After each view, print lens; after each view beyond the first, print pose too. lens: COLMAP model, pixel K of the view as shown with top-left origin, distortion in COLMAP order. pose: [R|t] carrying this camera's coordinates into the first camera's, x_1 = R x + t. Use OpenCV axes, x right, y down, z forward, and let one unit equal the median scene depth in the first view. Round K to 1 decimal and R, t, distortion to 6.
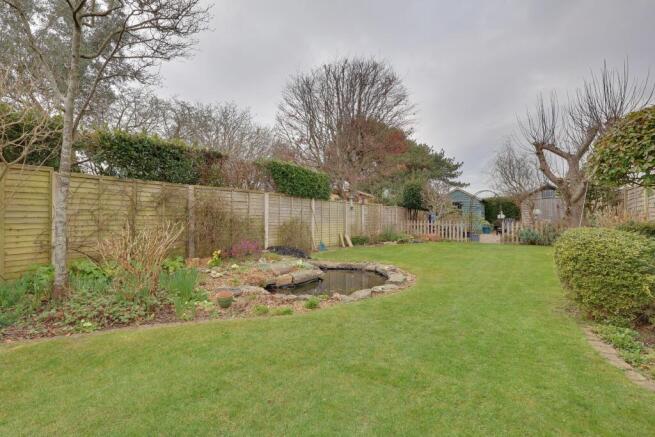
lens RADIAL K [[306.9, 0, 327.5], [0, 306.9, 218.5], [0, 0, 1]] dist [0.000313, 0.000042]
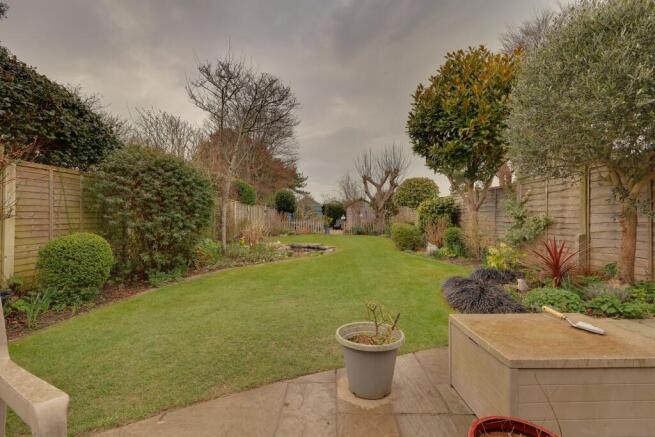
lens RADIAL K [[306.9, 0, 327.5], [0, 306.9, 218.5], [0, 0, 1]] dist [0.000313, 0.000042]
pose [[0.841892, 0.009148, 0.539568, -0.408298], [-0.010783, 0.999942, -0.000129, -0.001964], [-0.539538, -0.005709, 0.841942, -0.345673]]
